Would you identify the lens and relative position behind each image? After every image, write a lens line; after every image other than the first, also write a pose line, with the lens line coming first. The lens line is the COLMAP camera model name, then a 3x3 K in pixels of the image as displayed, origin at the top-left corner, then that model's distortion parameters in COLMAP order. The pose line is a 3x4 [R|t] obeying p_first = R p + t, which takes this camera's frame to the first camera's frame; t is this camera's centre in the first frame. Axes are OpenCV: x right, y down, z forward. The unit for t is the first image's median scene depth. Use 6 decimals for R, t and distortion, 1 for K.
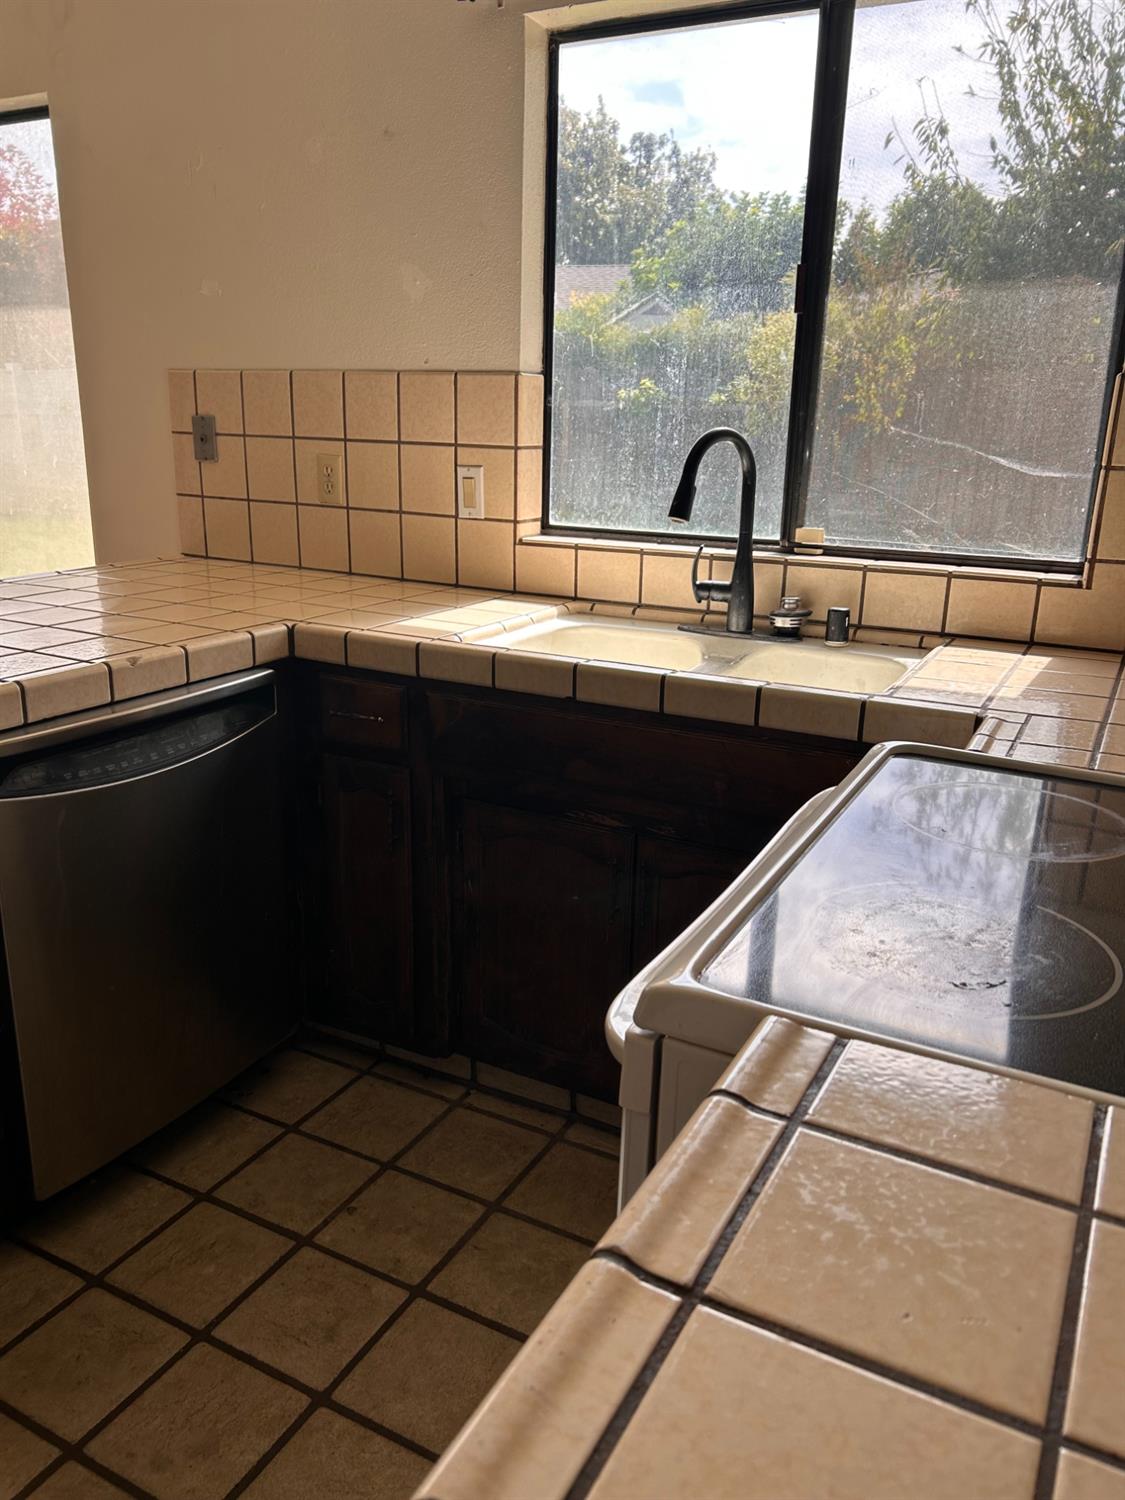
lens RADIAL K [[1149.1, 0, 563.4], [0, 1149.1, 758.8], [0, 0, 1]] dist [0.008520, -0.009012]
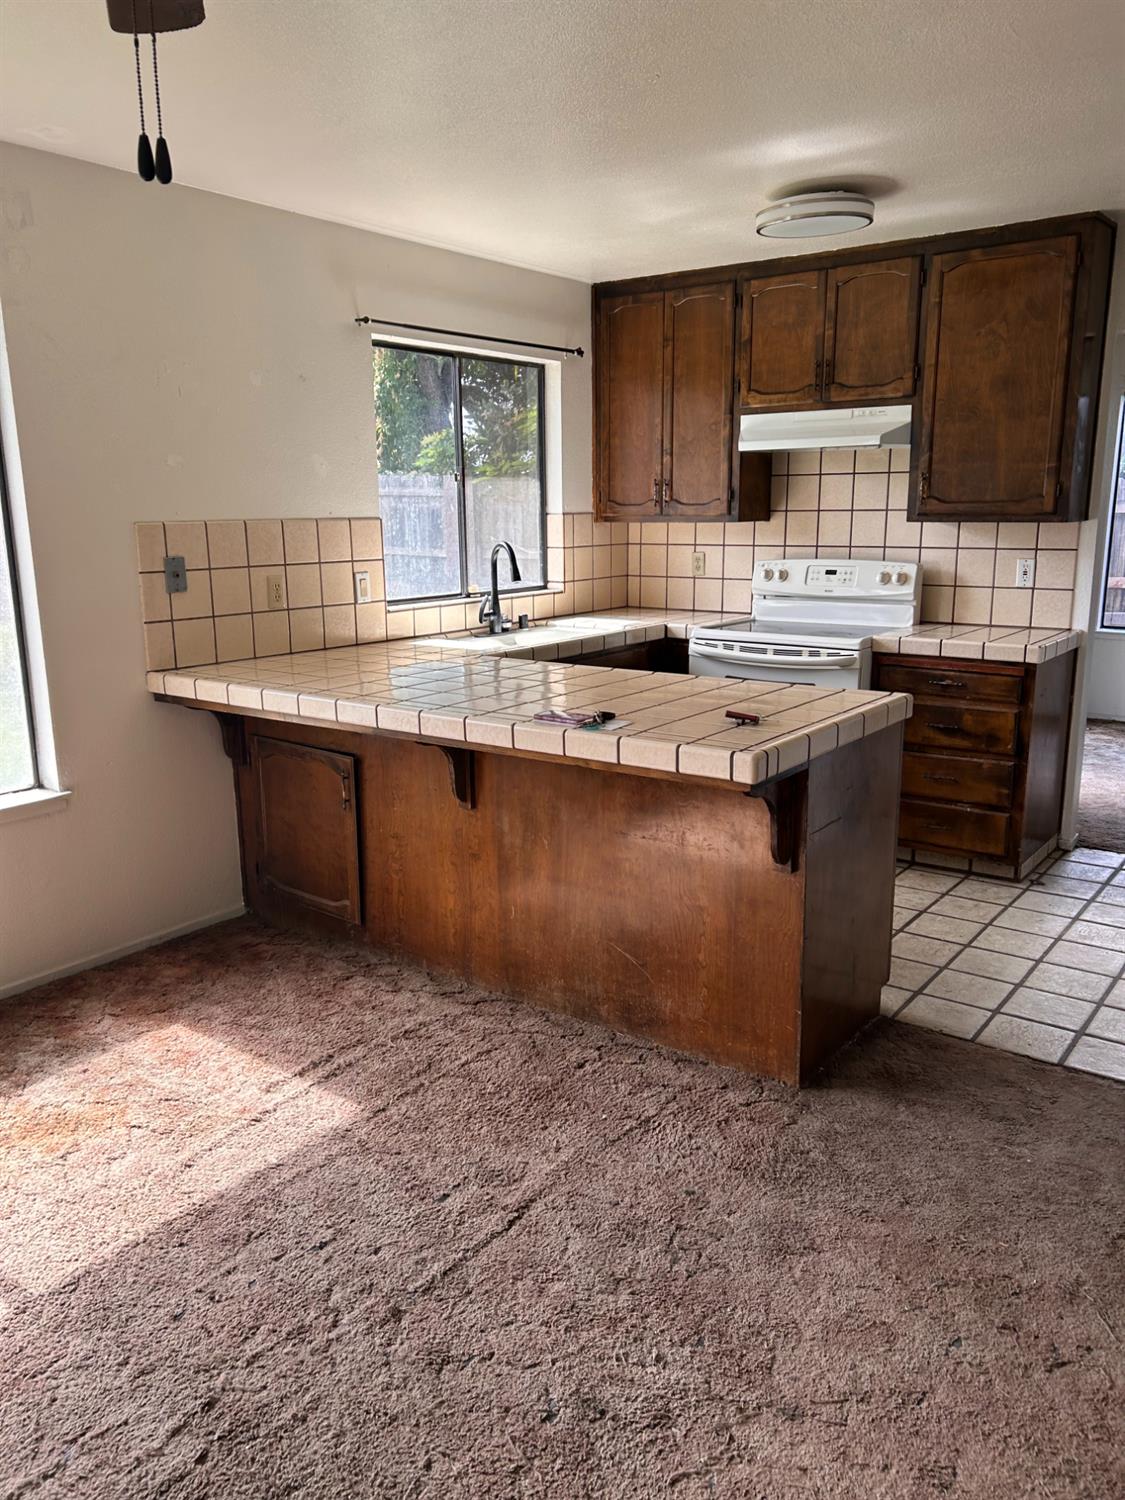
lens RADIAL K [[1149.1, 0, 553.7], [0, 1149.1, 754.0], [0, 0, 1]] dist [0.008520, -0.009012]
pose [[0.155271, -0.234652, 0.959598, -1.755244], [0.296782, 0.937587, 0.181248, -0.230974], [-0.942237, 0.256649, 0.215221, 0.445750]]
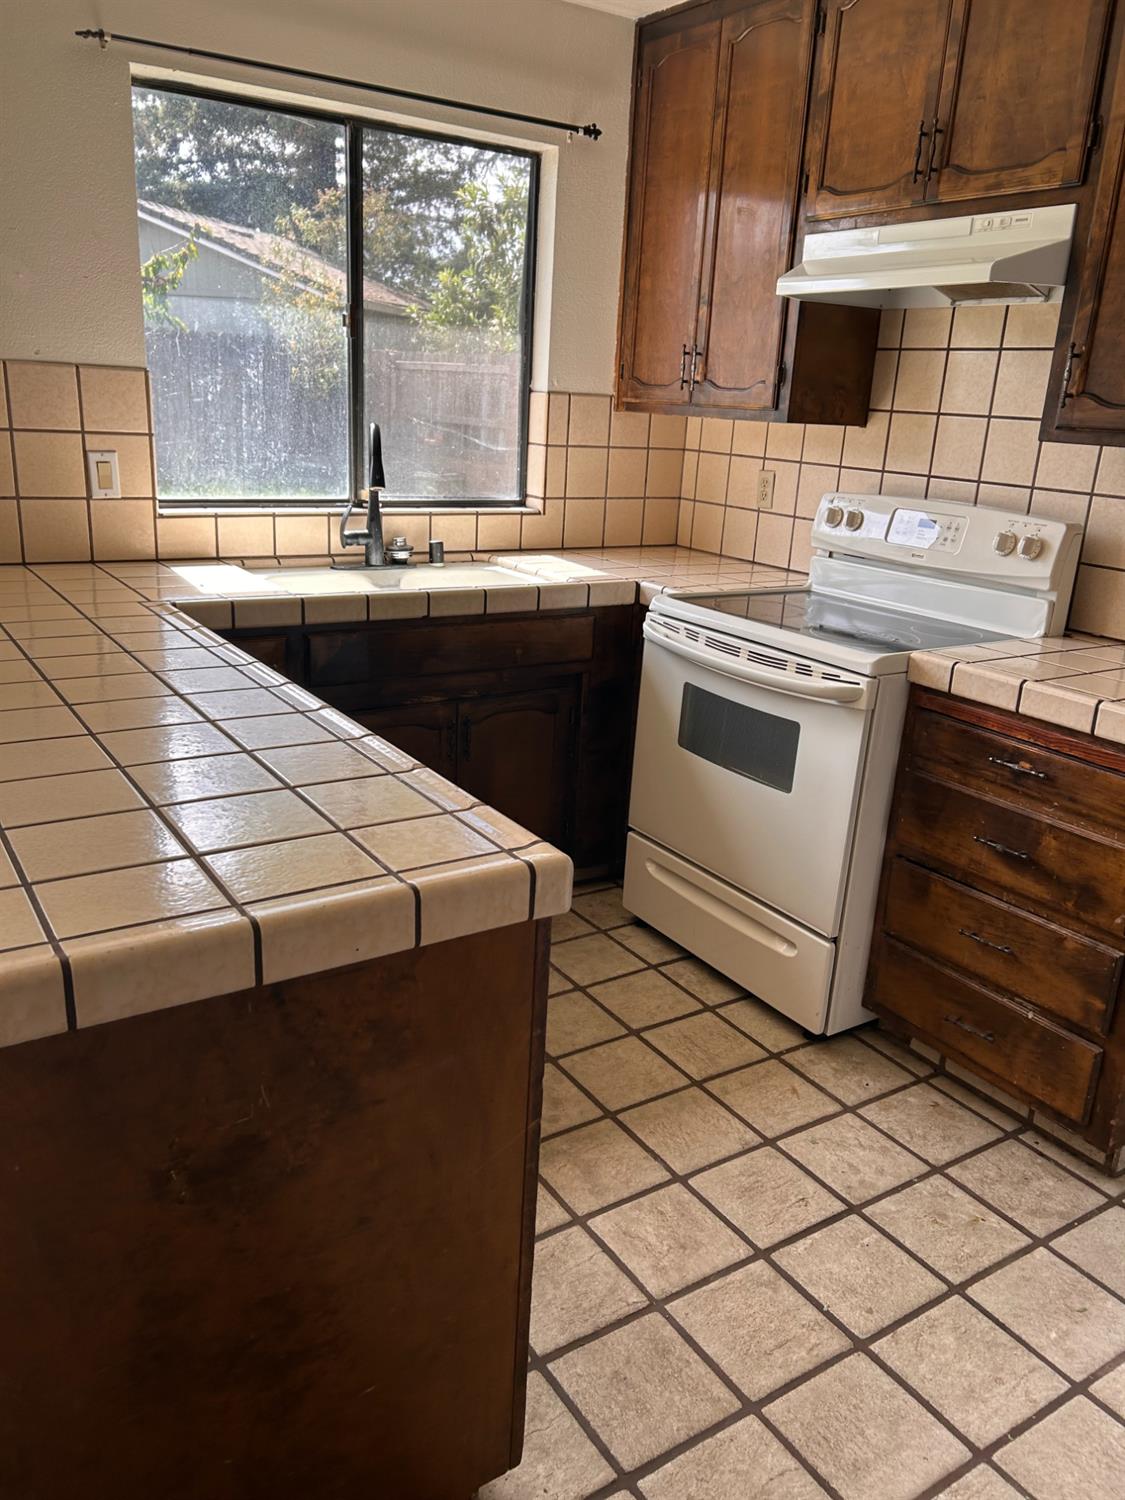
lens RADIAL K [[1149.1, 0, 572.8], [0, 1149.1, 750.9], [0, 0, 1]] dist [0.008520, -0.009012]
pose [[0.483399, -0.254729, 0.837519, -0.874979], [0.208363, 0.962712, 0.172544, -0.075844], [-0.850242, 0.091101, 0.518450, 0.072506]]
